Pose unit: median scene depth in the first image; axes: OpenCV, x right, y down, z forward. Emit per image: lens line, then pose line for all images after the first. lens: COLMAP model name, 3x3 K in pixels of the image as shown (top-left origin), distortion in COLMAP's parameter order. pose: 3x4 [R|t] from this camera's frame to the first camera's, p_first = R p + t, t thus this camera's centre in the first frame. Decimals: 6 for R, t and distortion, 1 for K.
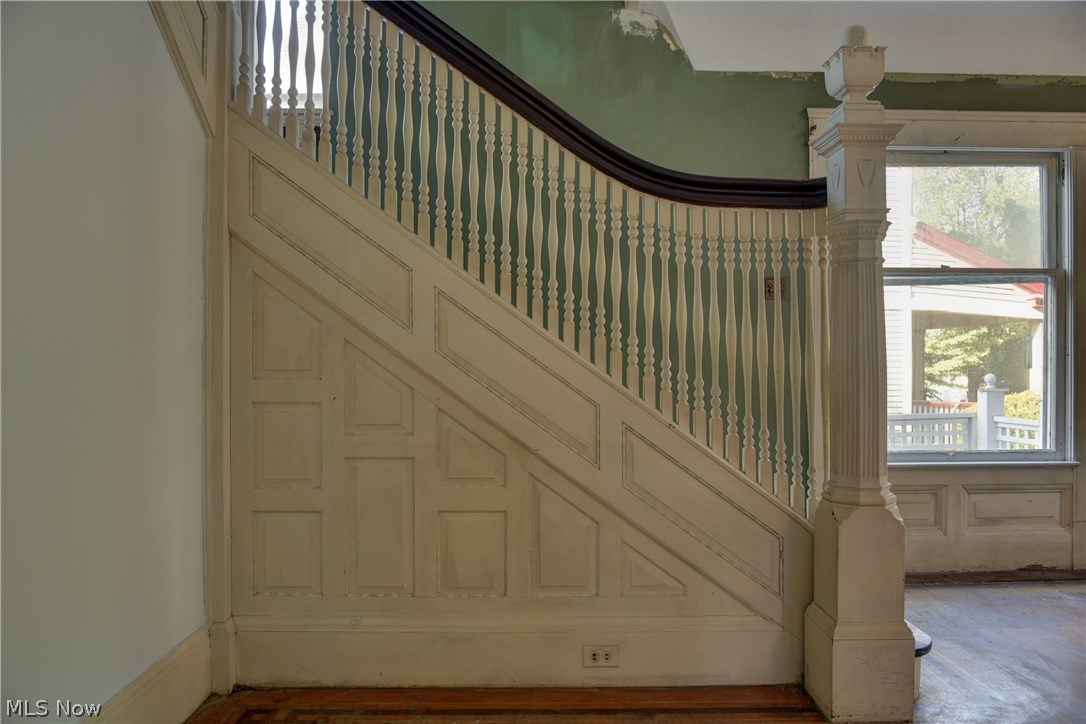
lens RADIAL K [[761.3, 0, 560.5], [0, 761.3, 350.4], [0, 0, 1]] dist [-0.032206, 0.003594]
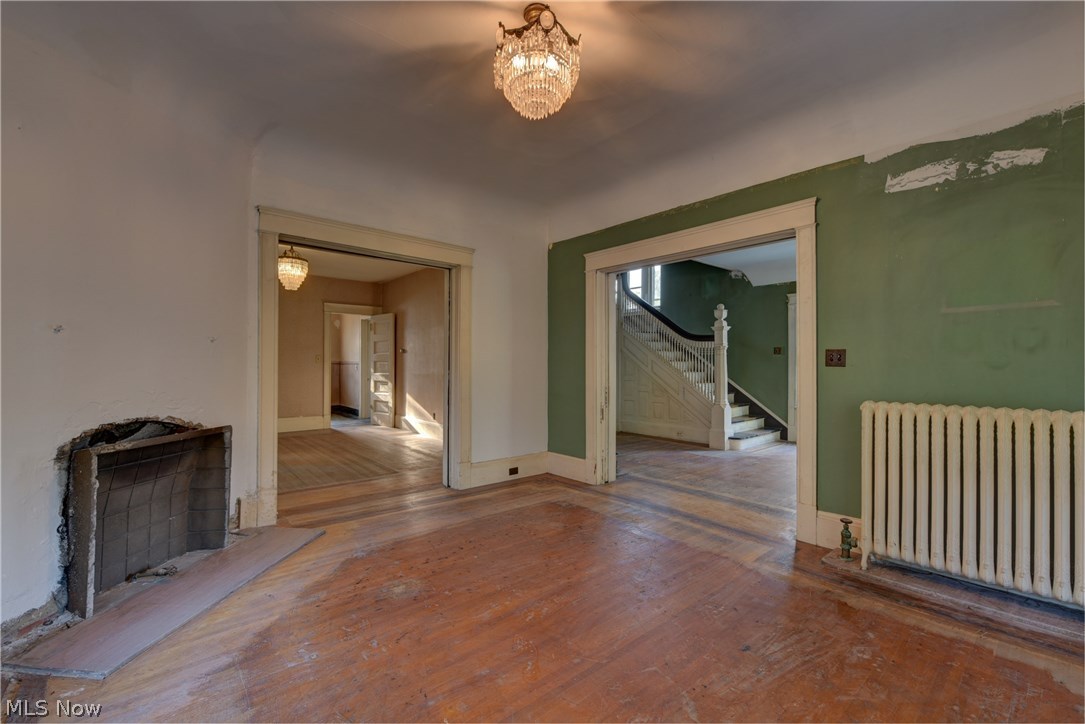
lens RADIAL K [[457.0, 0, 541.7], [0, 457.0, 358.0], [0, 0, 1]] dist [-0.011630, -0.000949]
pose [[0.641742, -0.011202, -0.766839, 1.732265], [0.010146, 0.999930, -0.006116, -0.078605], [0.766854, -0.003856, 0.641810, -1.564068]]
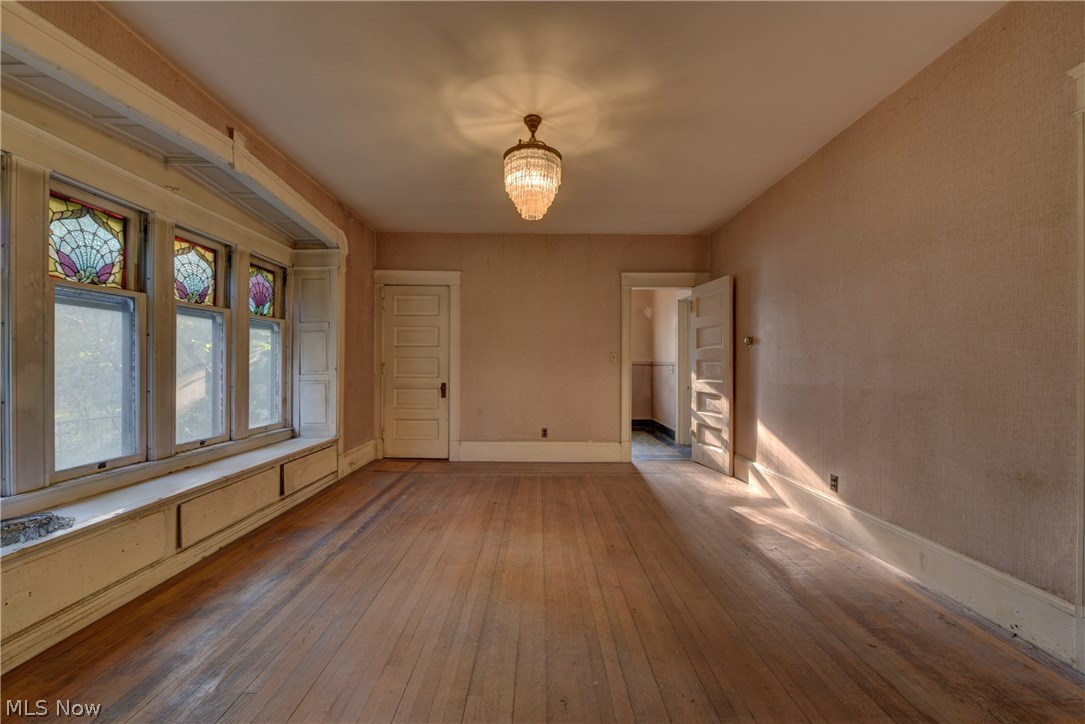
lens RADIAL K [[427.7, 0, 539.4], [0, 427.7, 363.1], [0, 0, 1]] dist [-0.003827, -0.001856]
pose [[-0.011008, -0.007871, -0.999908, 0.210681], [0.011869, 0.999898, -0.008001, -0.067748], [0.999869, -0.011956, -0.010913, -1.011252]]
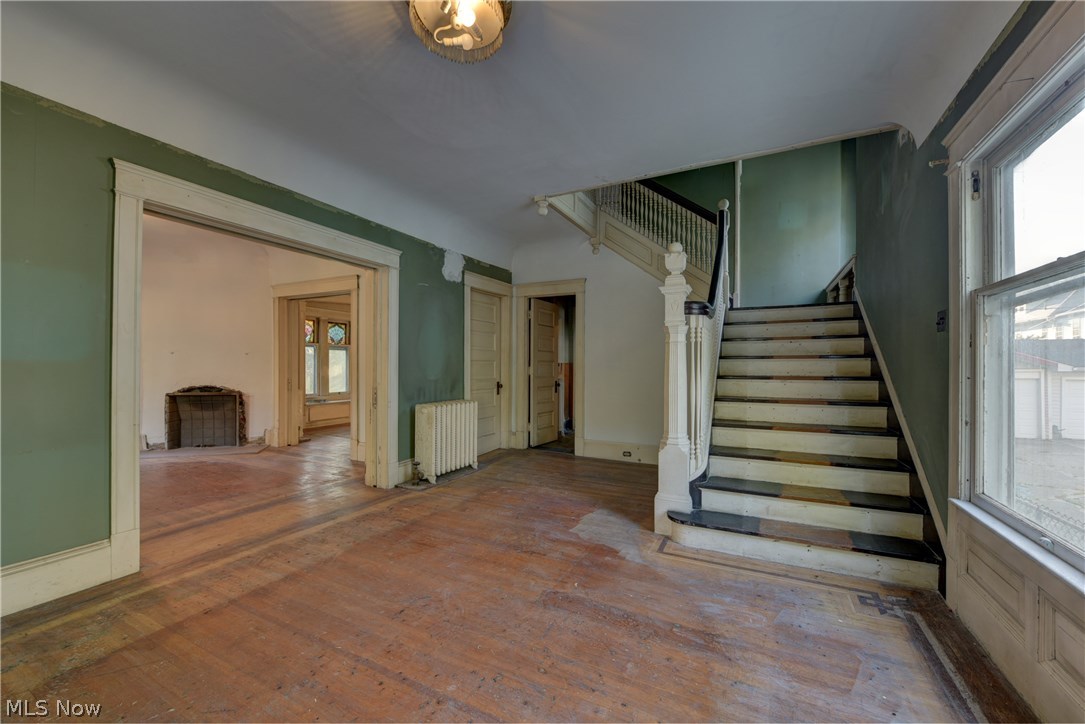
lens RADIAL K [[427.7, 0, 536.7], [0, 427.7, 363.1], [0, 0, 1]] dist [-0.003827, -0.001856]
pose [[-0.477314, -0.010458, -0.878670, 1.634887], [0.011998, 0.999758, -0.018417, -0.020474], [0.878651, -0.019333, -0.477073, 1.181266]]
